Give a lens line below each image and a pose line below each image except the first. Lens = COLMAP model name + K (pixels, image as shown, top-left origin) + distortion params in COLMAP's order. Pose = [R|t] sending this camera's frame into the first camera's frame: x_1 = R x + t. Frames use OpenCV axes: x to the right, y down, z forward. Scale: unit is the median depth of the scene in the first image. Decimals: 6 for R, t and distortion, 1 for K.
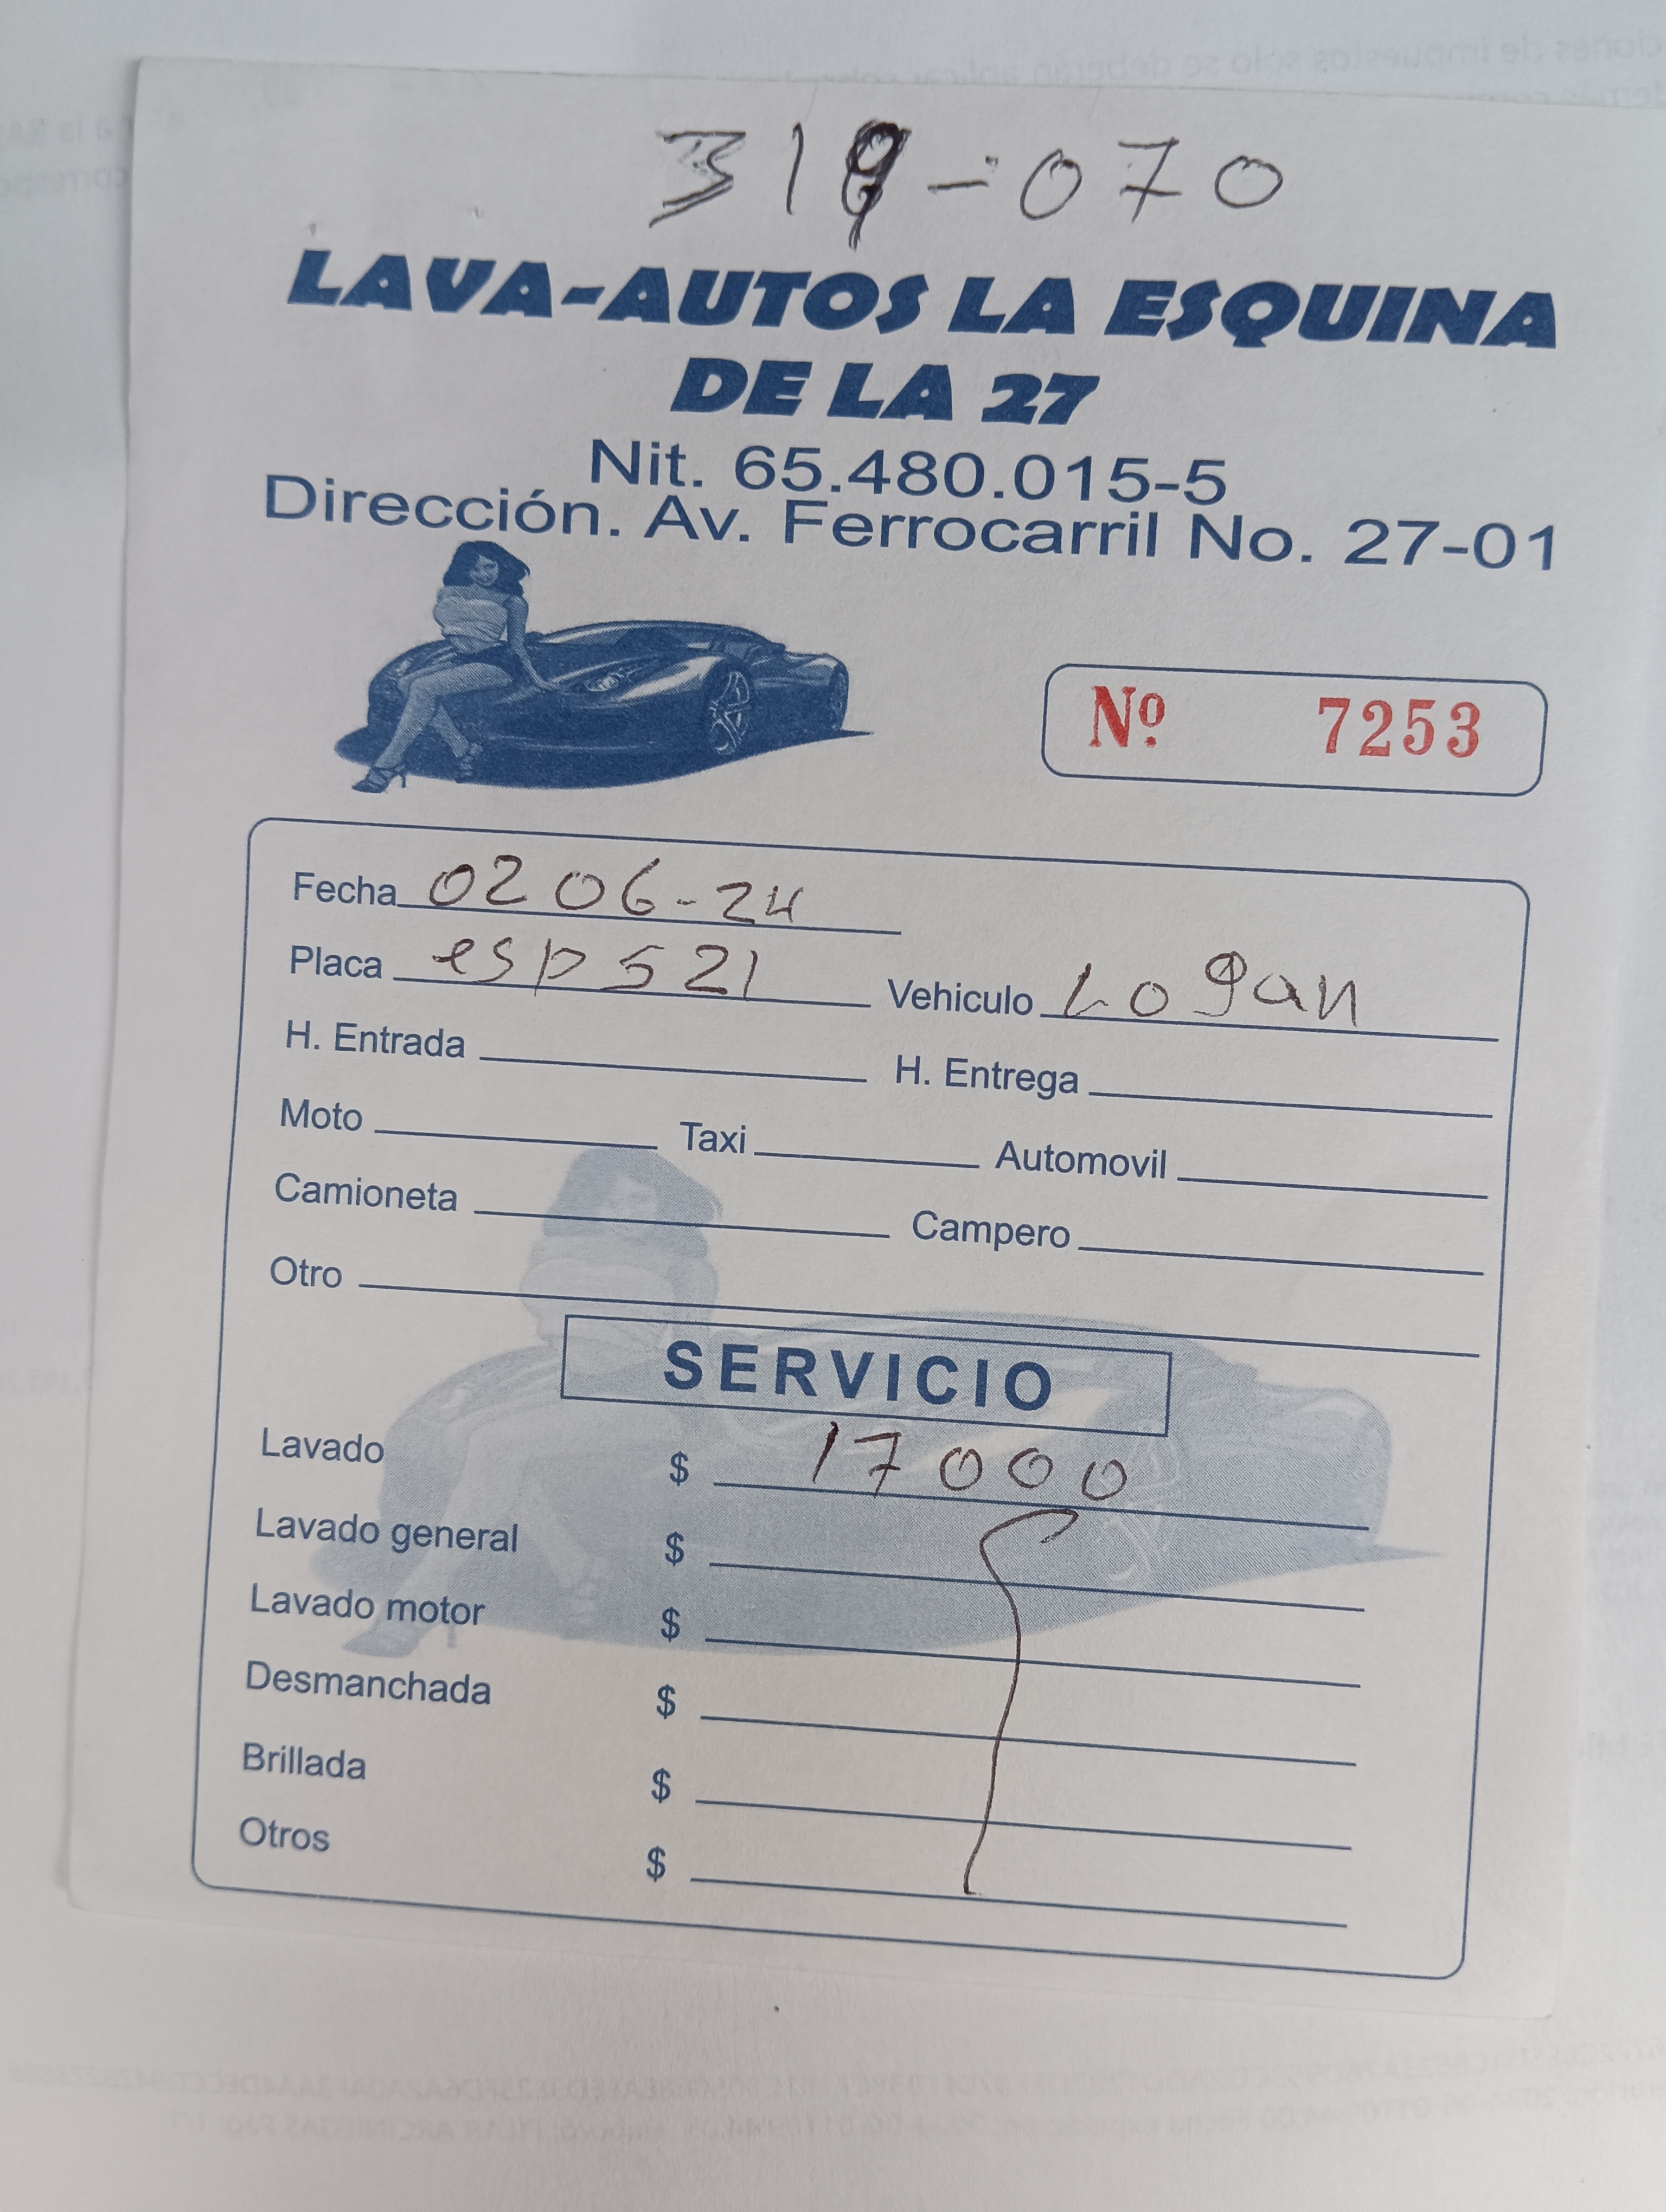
lens RADIAL K [[4743.4, 0, 833.0], [0, 4743.4, 1106.0], [0, 0, 1]] dist [-0.141216, -0.084499]
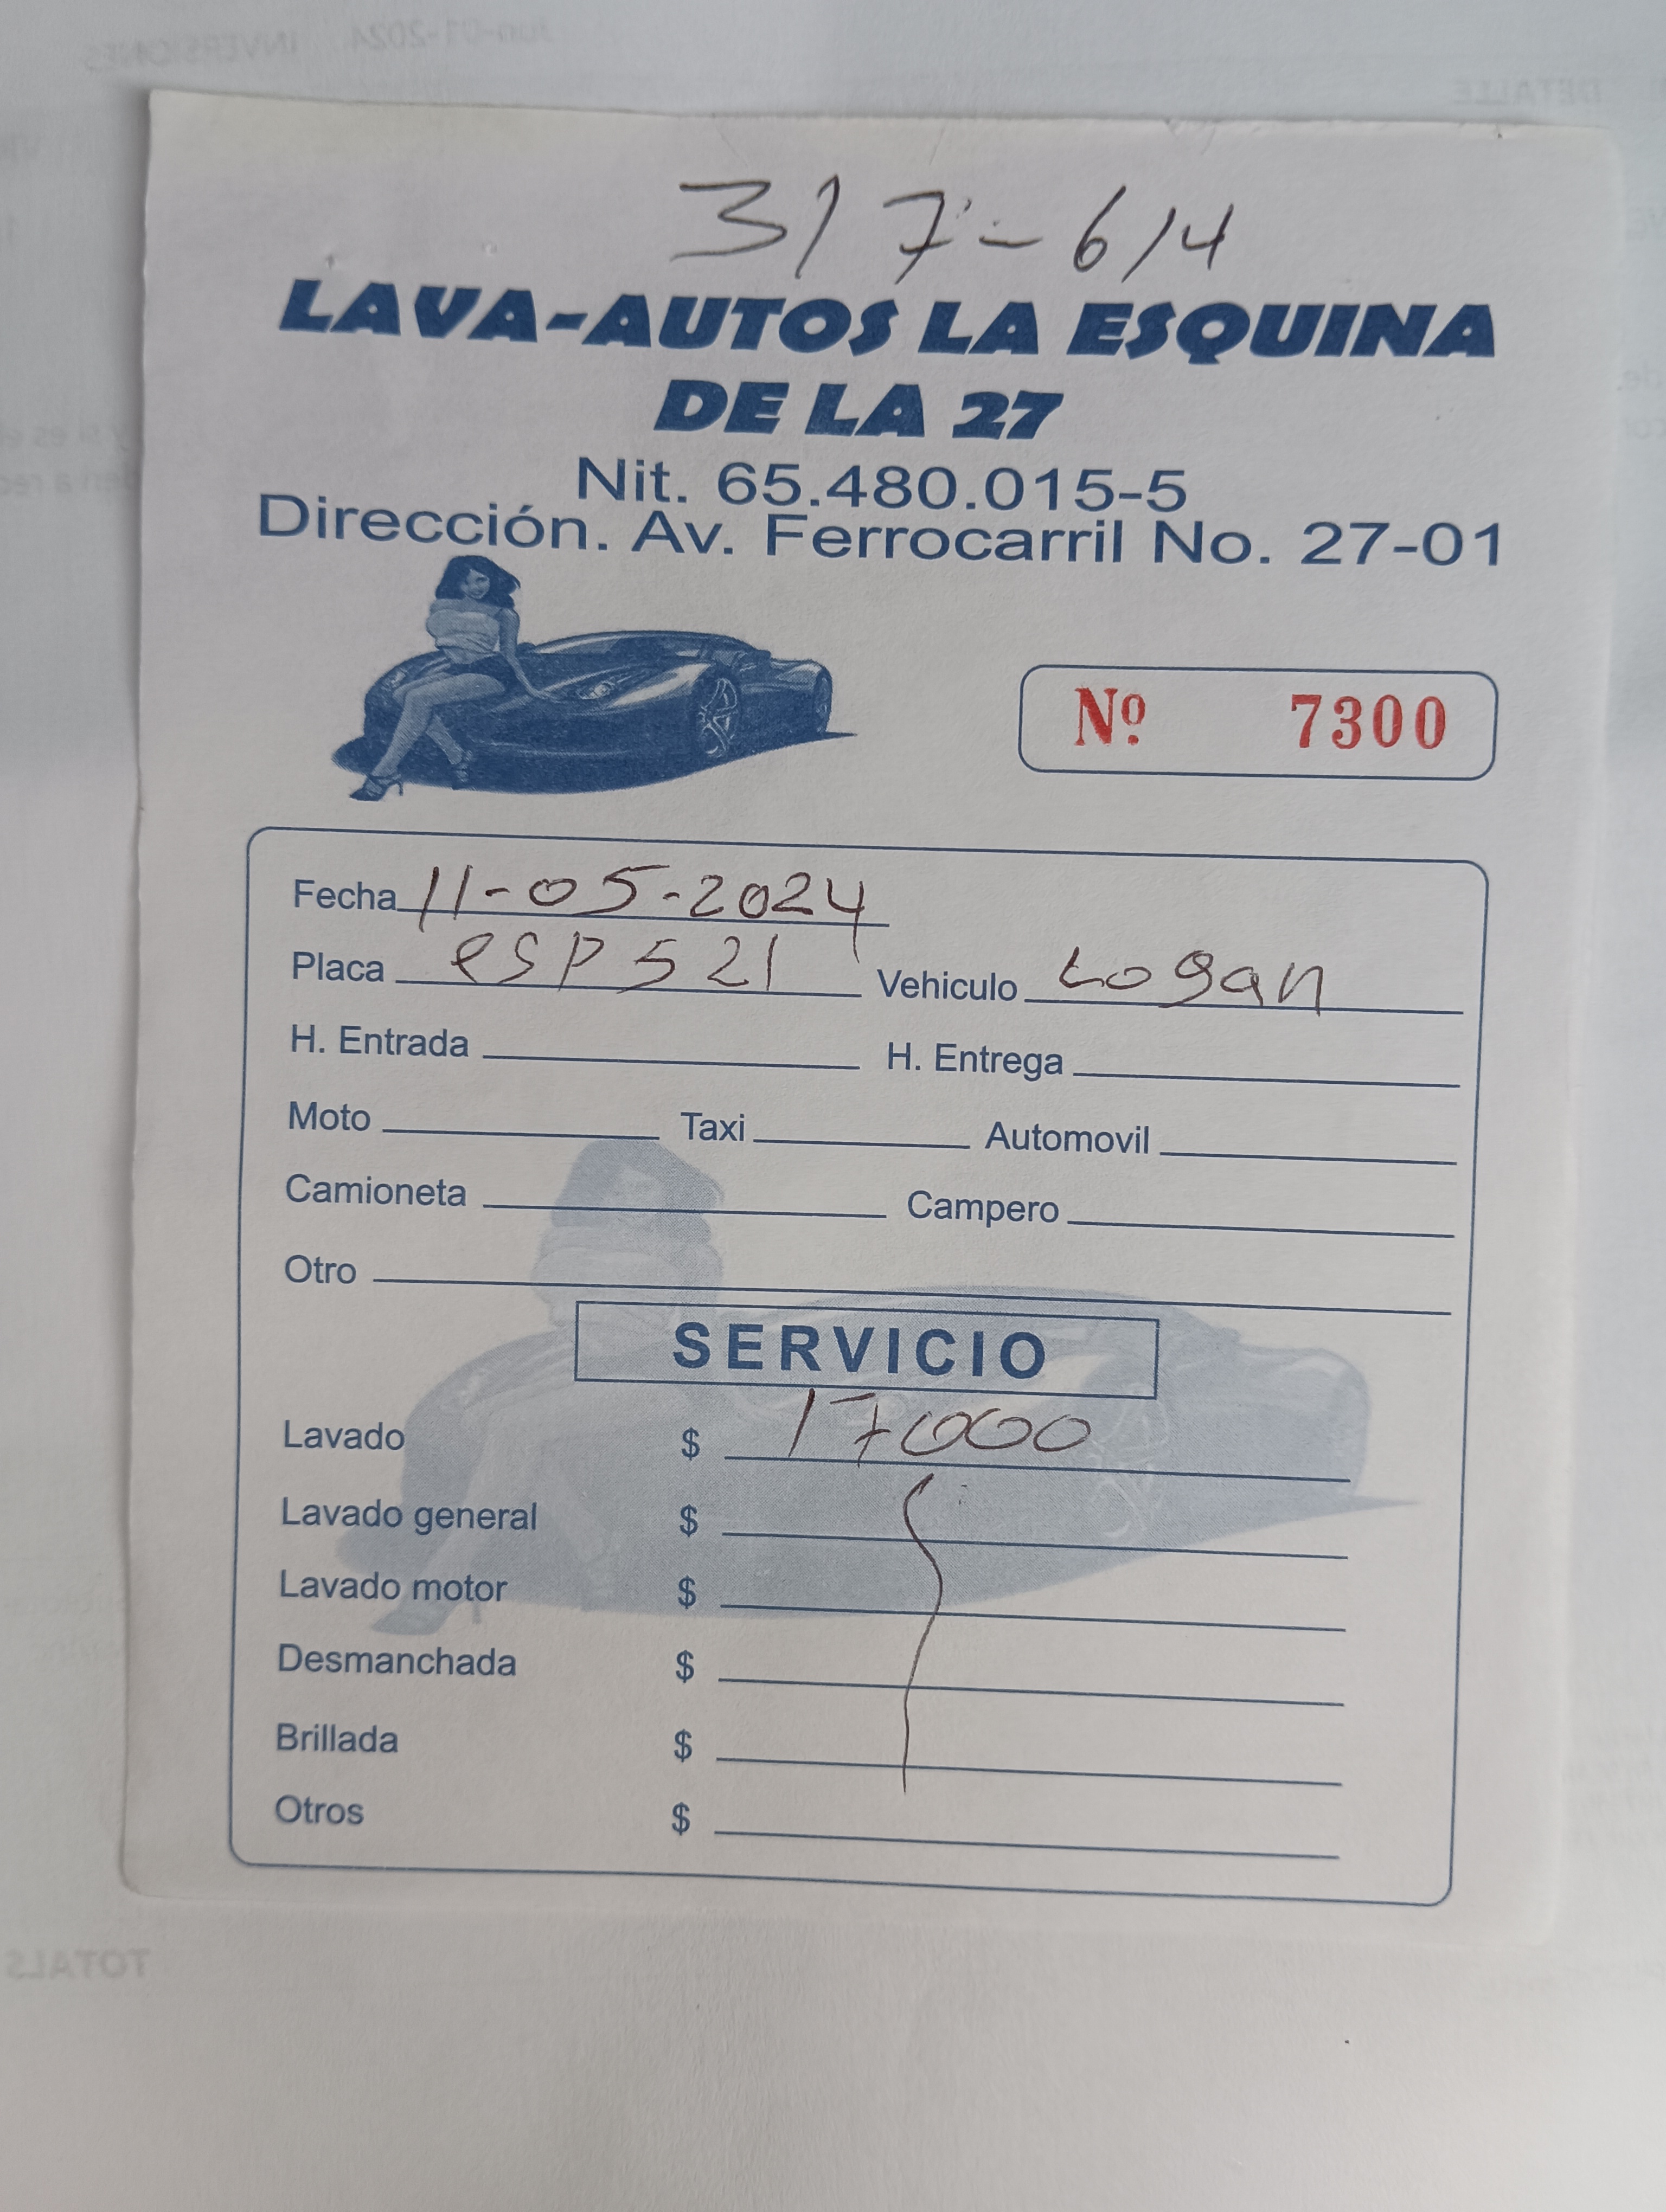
lens RADIAL K [[4743.4, 0, 833.0], [0, 4743.4, 1106.0], [0, 0, 1]] dist [-0.141216, -0.084499]
pose [[0.999608, -0.027919, 0.001850, -0.001027], [0.027914, 0.999607, 0.002597, 0.000145], [-0.001921, -0.002544, 0.999995, -0.043364]]
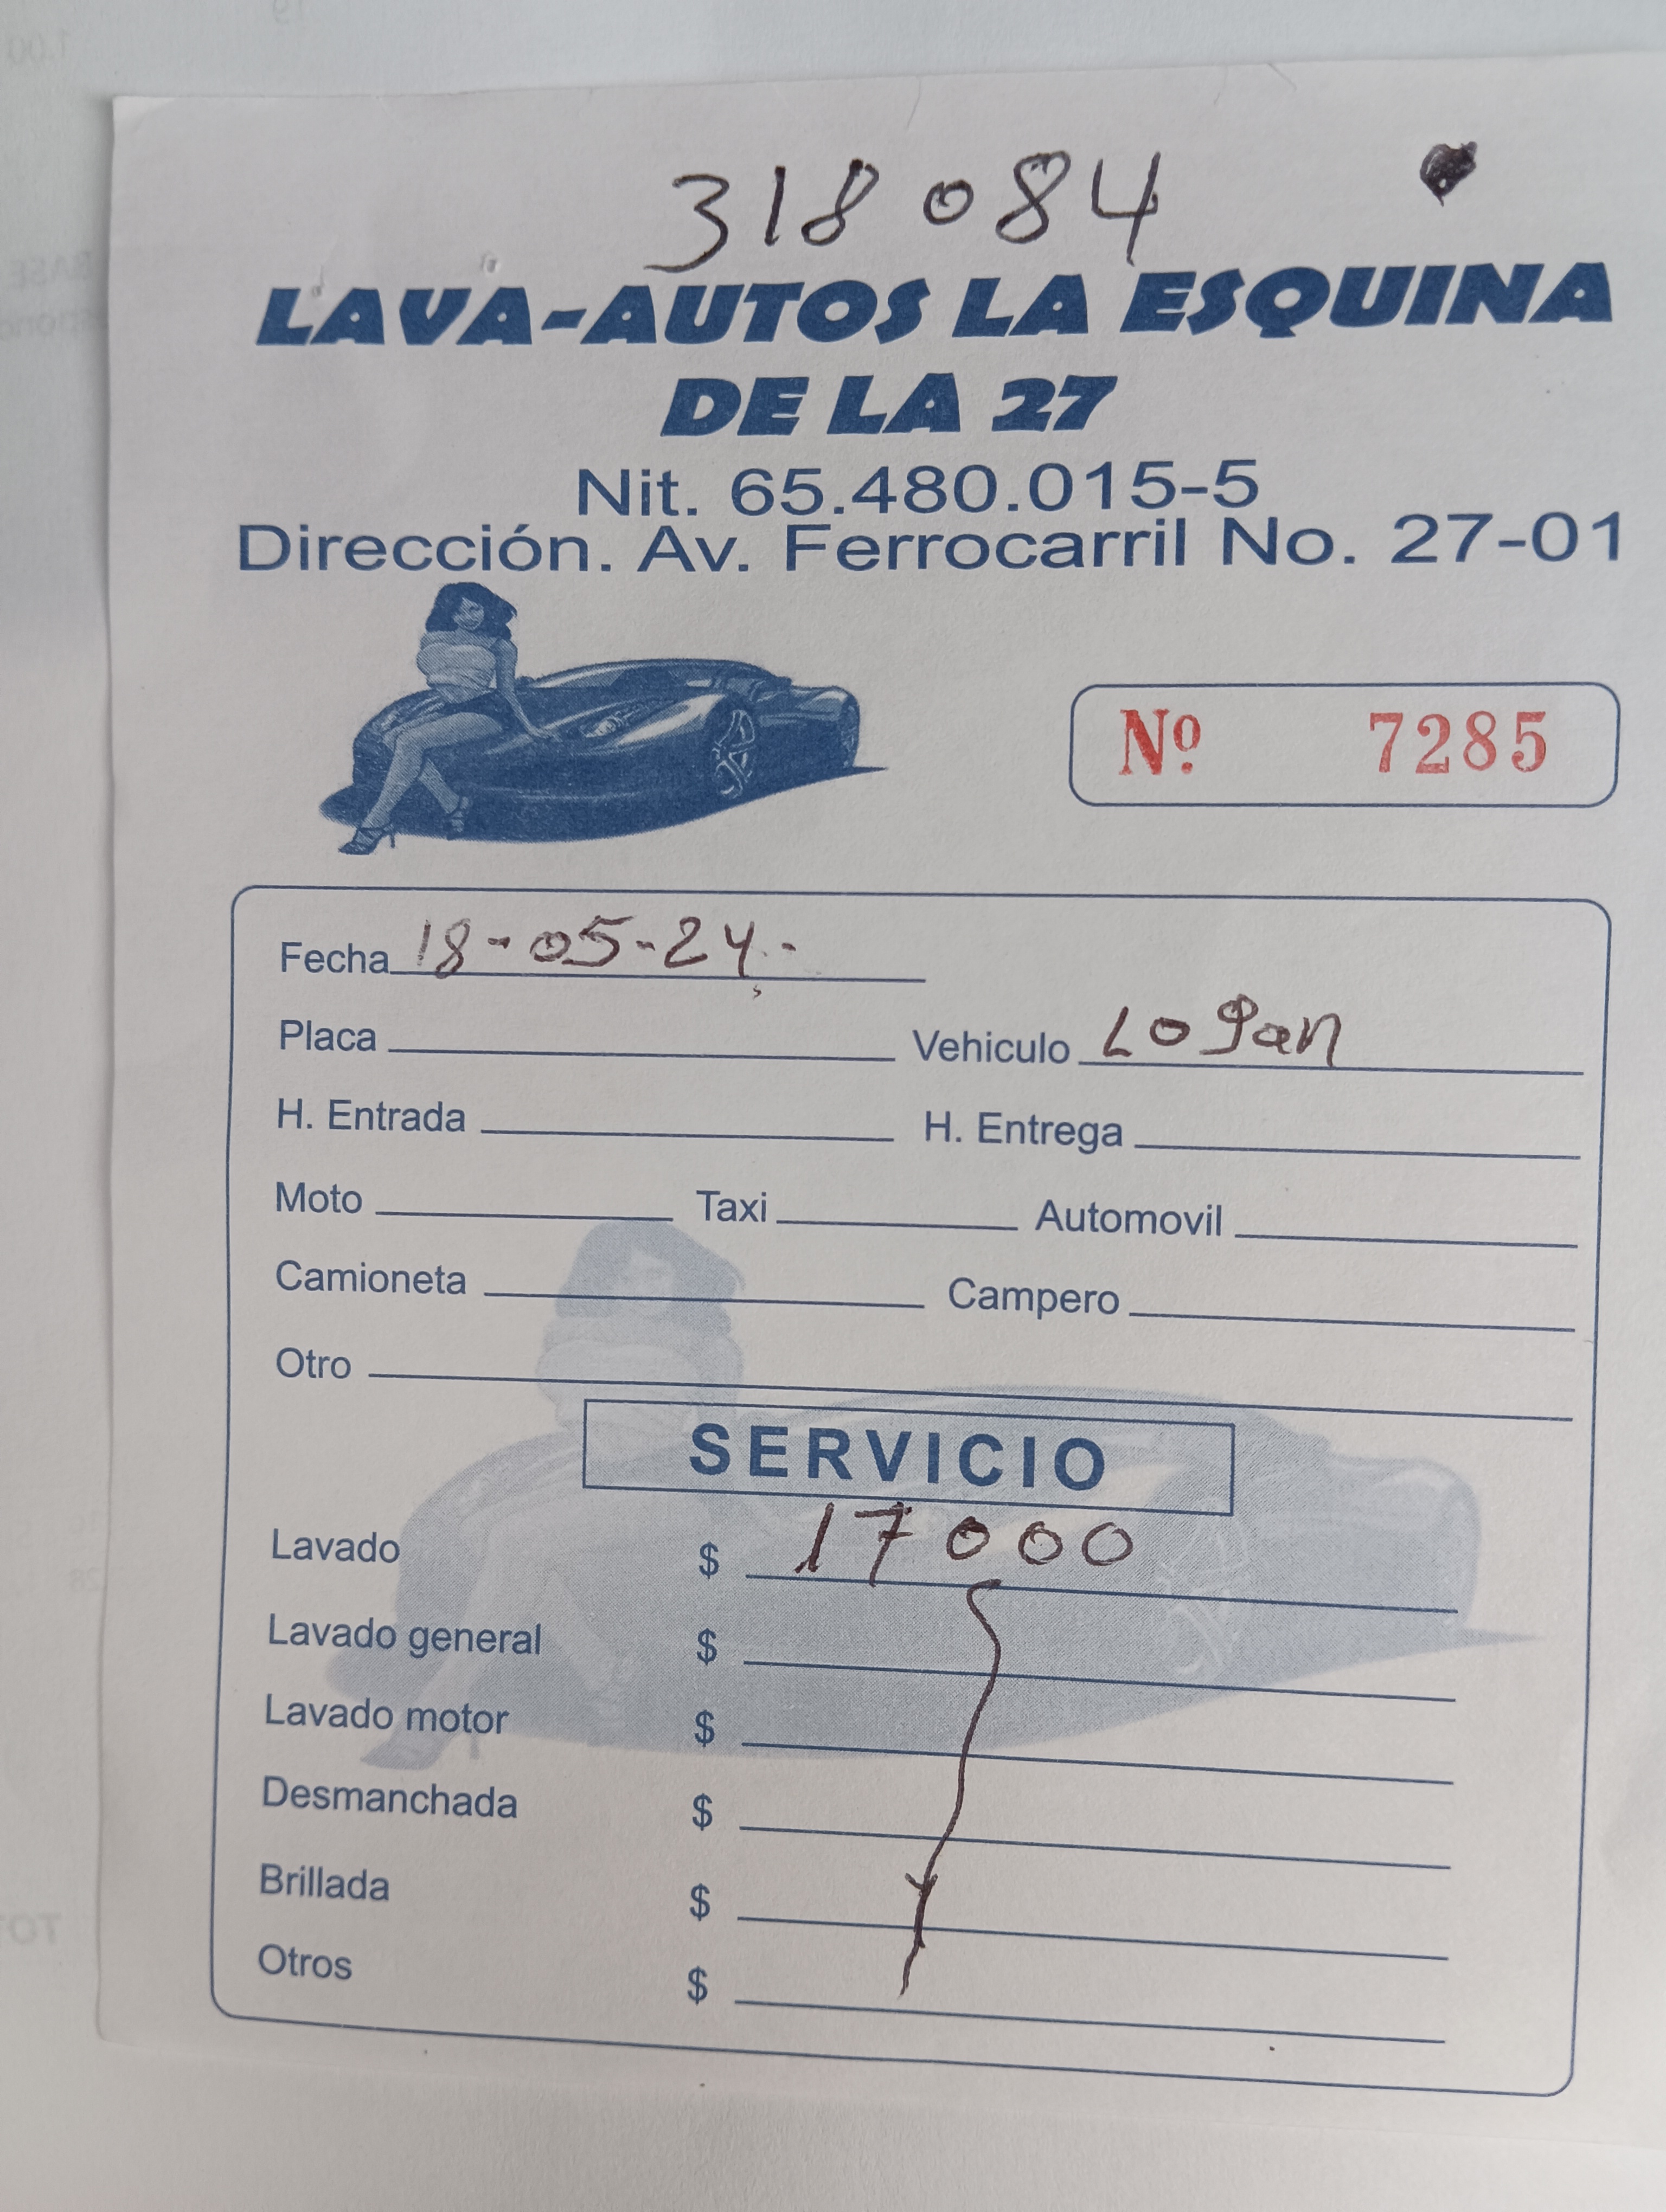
lens RADIAL K [[4743.4, 0, 833.0], [0, 4743.4, 1106.0], [0, 0, 1]] dist [-0.141216, -0.084499]
pose [[0.999363, -0.035173, -0.006119, 0.000974], [0.035088, 0.999293, -0.013496, -0.000022], [0.006589, 0.013273, 0.999890, 0.061574]]
